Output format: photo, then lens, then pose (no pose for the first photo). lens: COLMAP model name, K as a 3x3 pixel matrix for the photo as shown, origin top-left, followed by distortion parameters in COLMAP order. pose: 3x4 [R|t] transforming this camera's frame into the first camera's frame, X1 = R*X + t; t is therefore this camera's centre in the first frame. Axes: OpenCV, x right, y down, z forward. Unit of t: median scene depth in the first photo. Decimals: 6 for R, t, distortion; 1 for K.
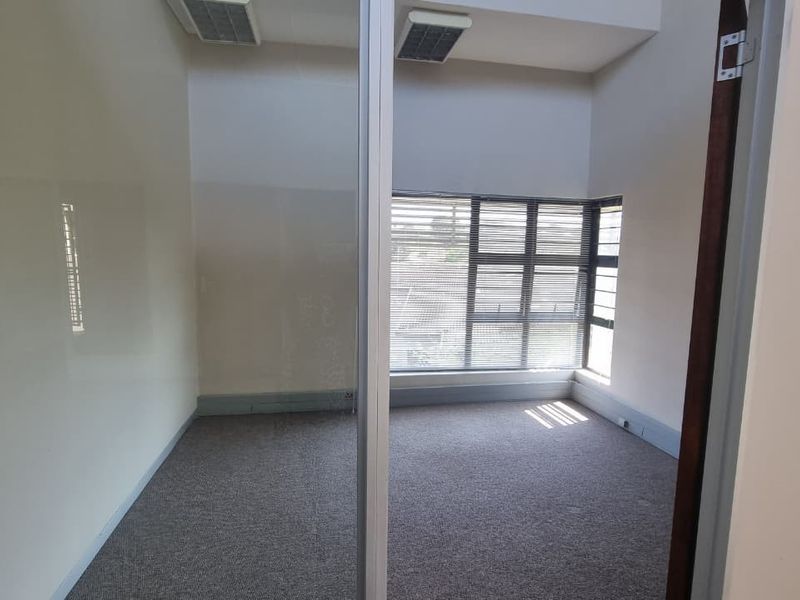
lens RADIAL K [[445.6, 0, 399.2], [0, 445.6, 300.7], [0, 0, 1]] dist [0.008248, 0.002782]
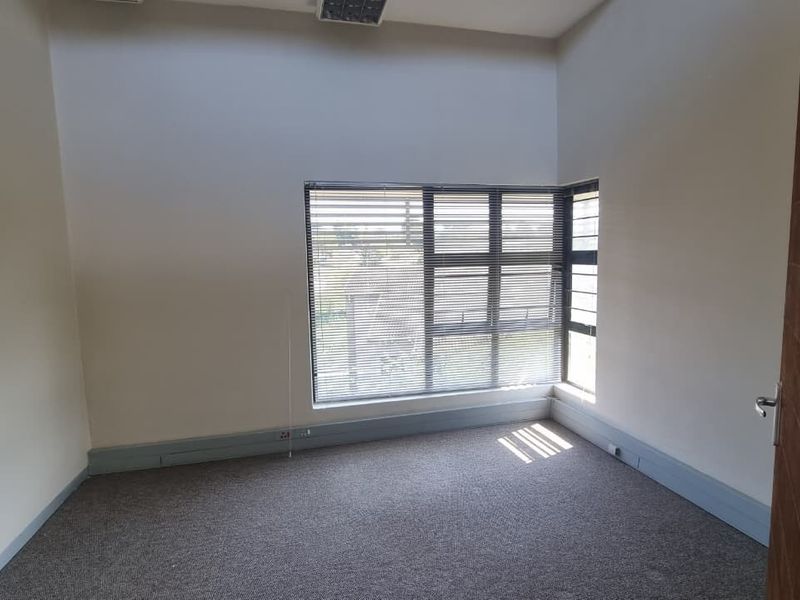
lens RADIAL K [[445.6, 0, 398.5], [0, 445.6, 300.9], [0, 0, 1]] dist [0.008248, 0.002782]
pose [[0.997395, -0.048789, 0.053128, 0.061167], [0.049178, 0.998772, -0.006035, -0.017023], [-0.052768, 0.008632, 0.998569, 0.165127]]
